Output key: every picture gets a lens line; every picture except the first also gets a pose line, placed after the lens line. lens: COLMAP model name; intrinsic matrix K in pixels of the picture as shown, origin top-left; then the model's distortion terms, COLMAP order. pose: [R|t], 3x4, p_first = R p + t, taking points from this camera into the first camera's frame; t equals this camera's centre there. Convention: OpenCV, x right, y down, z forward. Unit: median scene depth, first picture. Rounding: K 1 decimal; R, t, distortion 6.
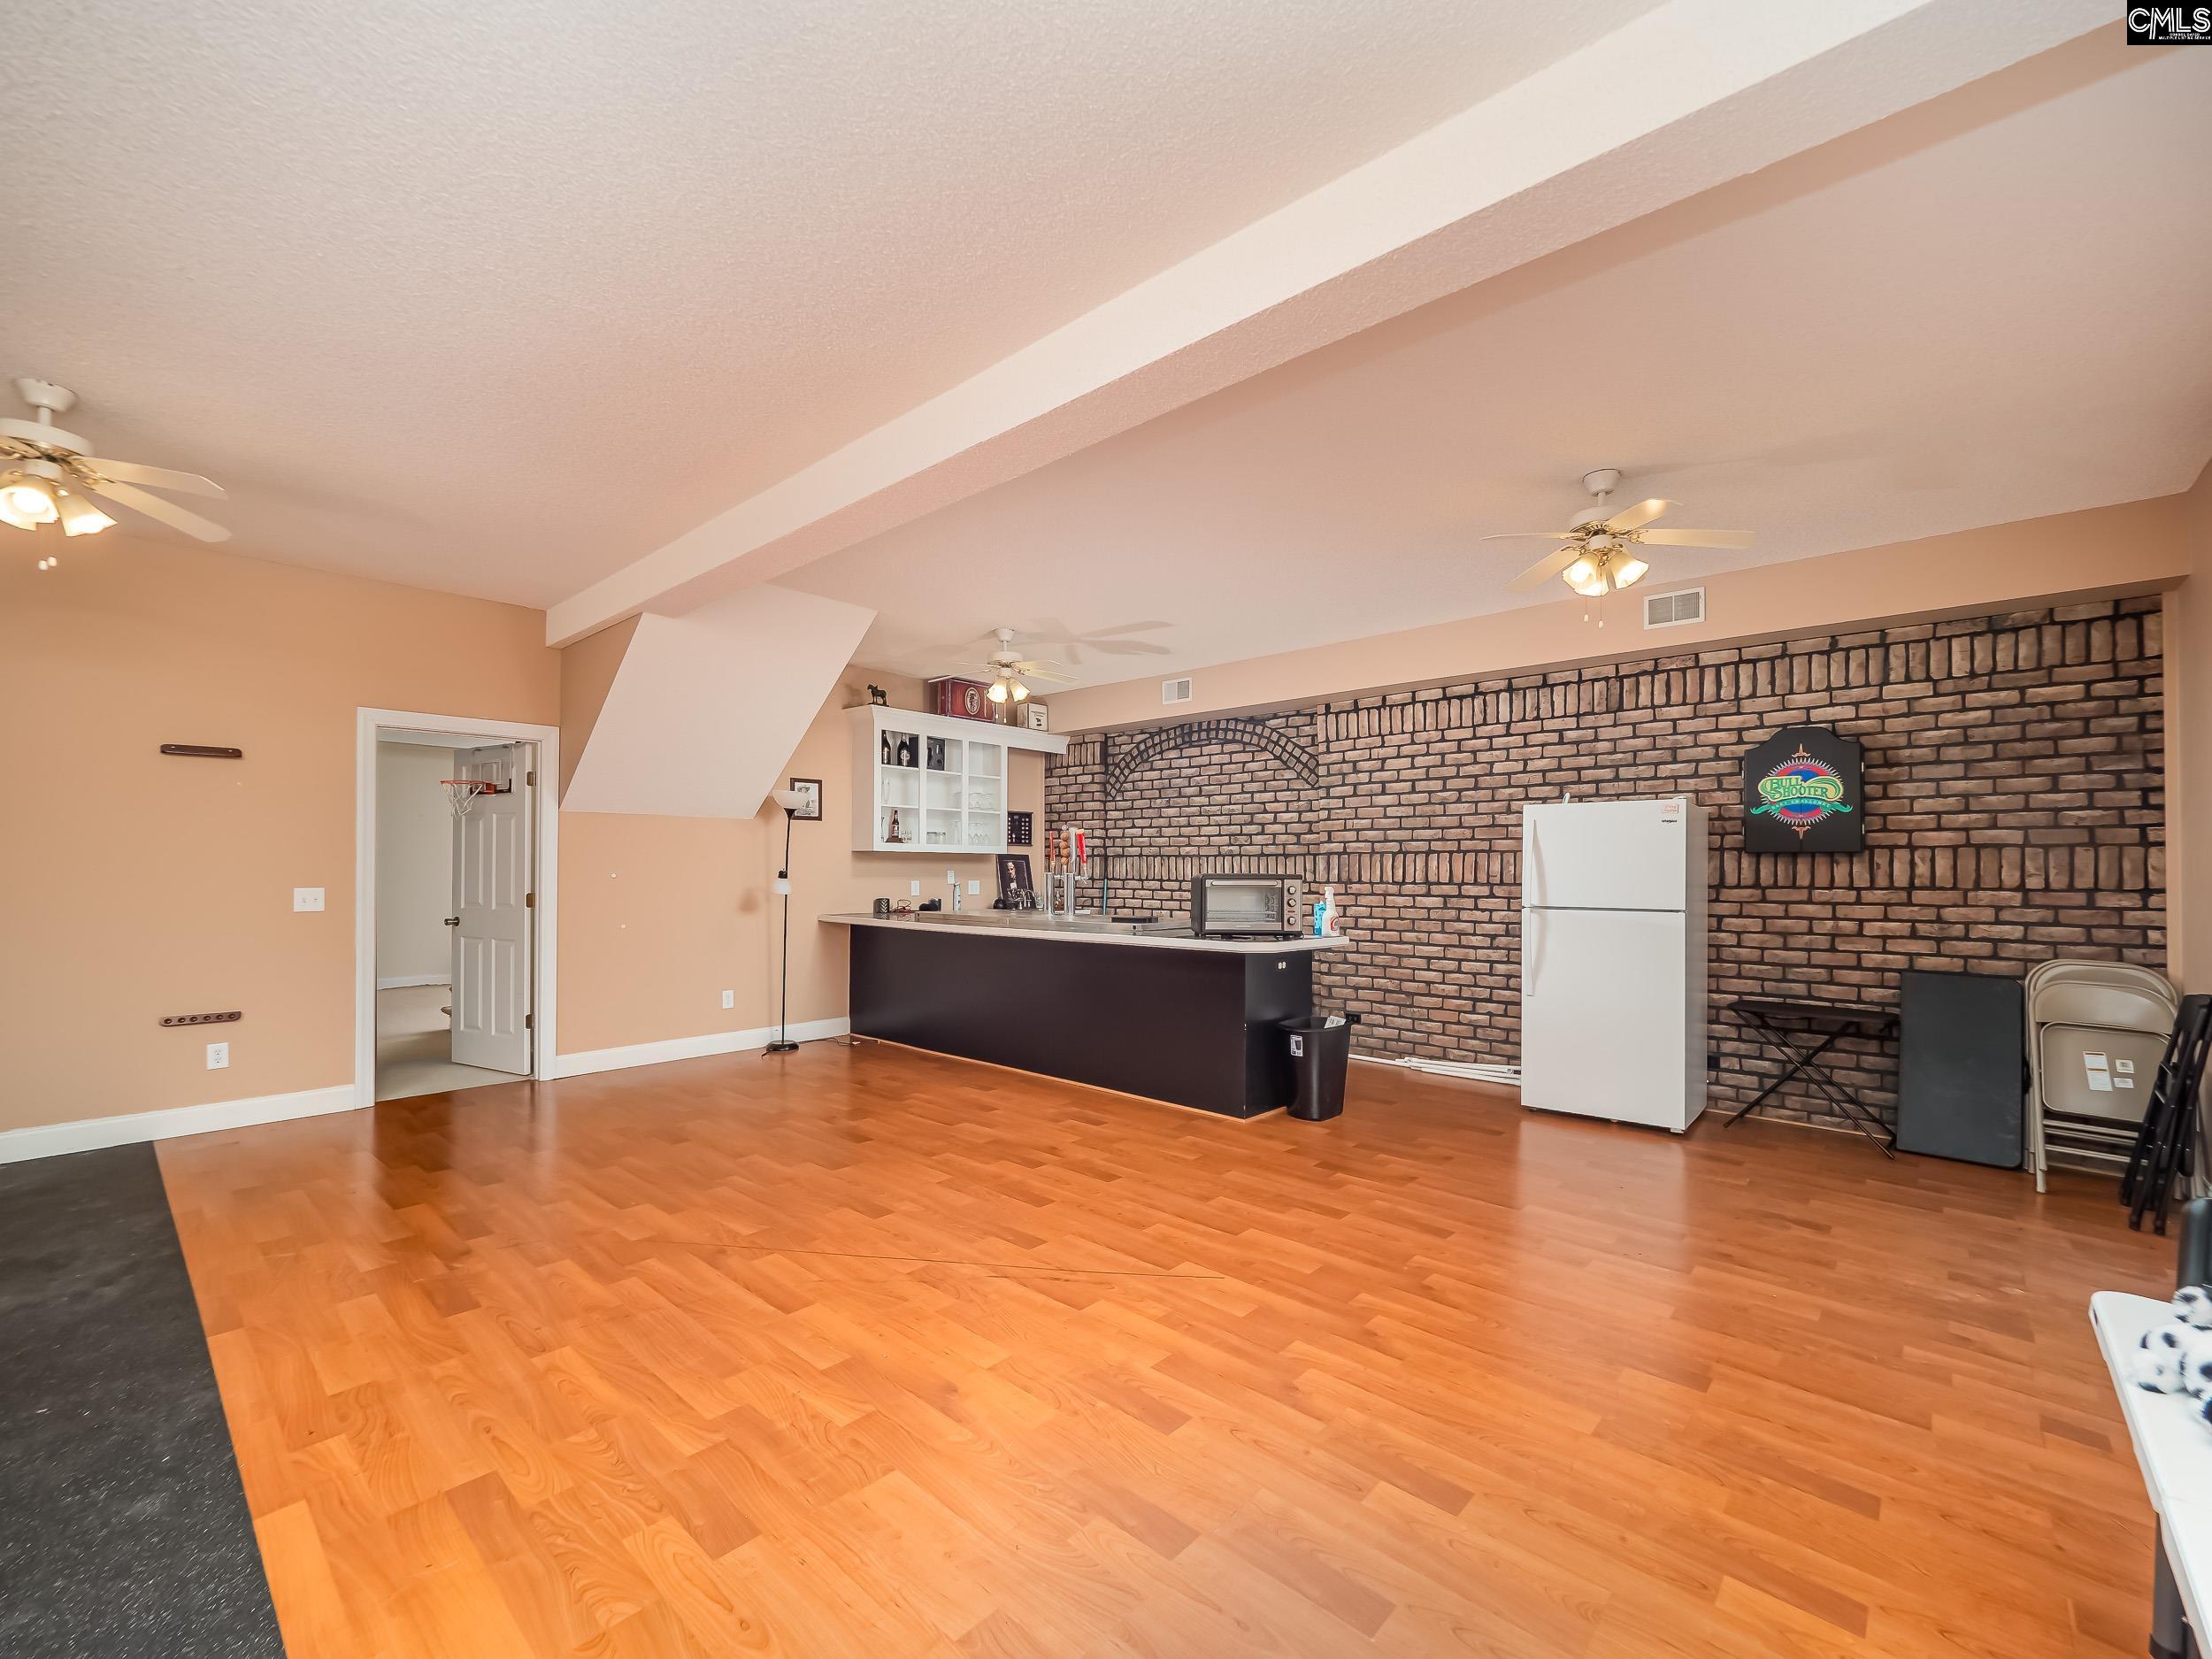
lens RADIAL K [[934.6, 0, 1099.9], [0, 934.6, 860.0], [0, 0, 1]] dist [0.003117, -0.004738]
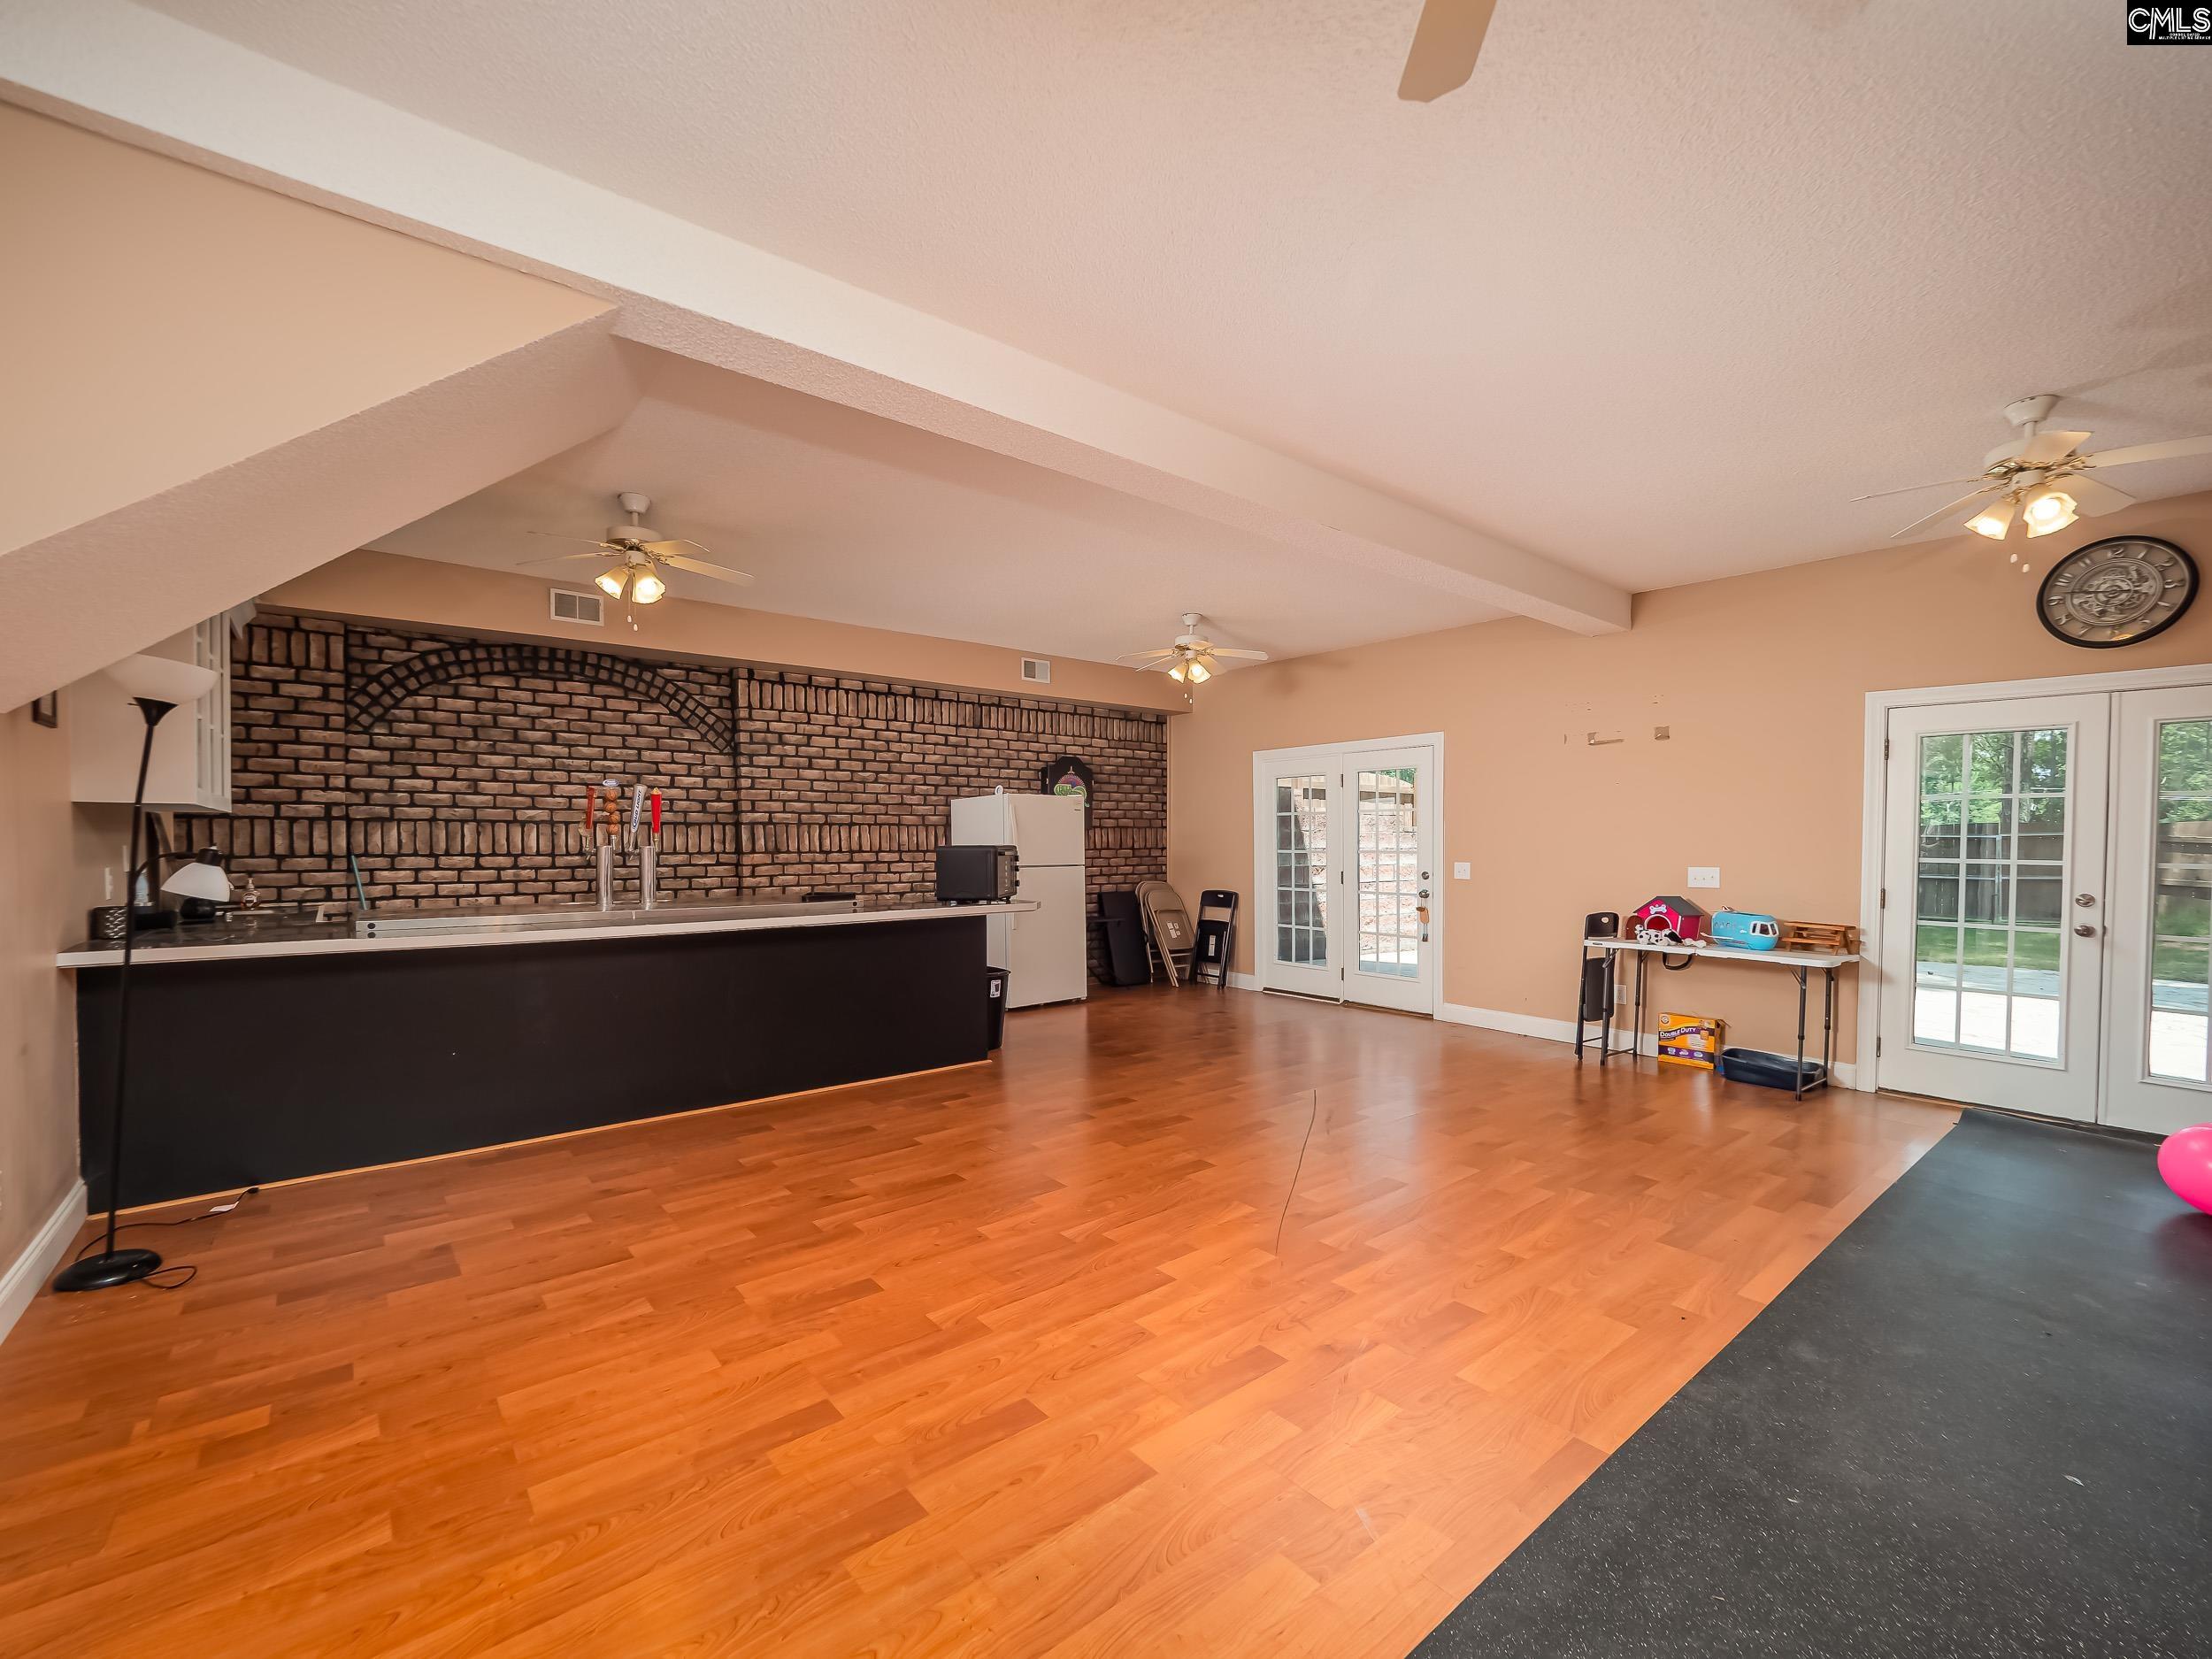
lens RADIAL K [[934.6, 0, 1099.9], [0, 934.6, 860.0], [0, 0, 1]] dist [0.003117, -0.004738]
pose [[0.138731, -0.026180, 0.989984, -0.712404], [-0.012603, 0.999523, 0.028198, -0.000605], [-0.990250, -0.016389, 0.138335, 0.530751]]
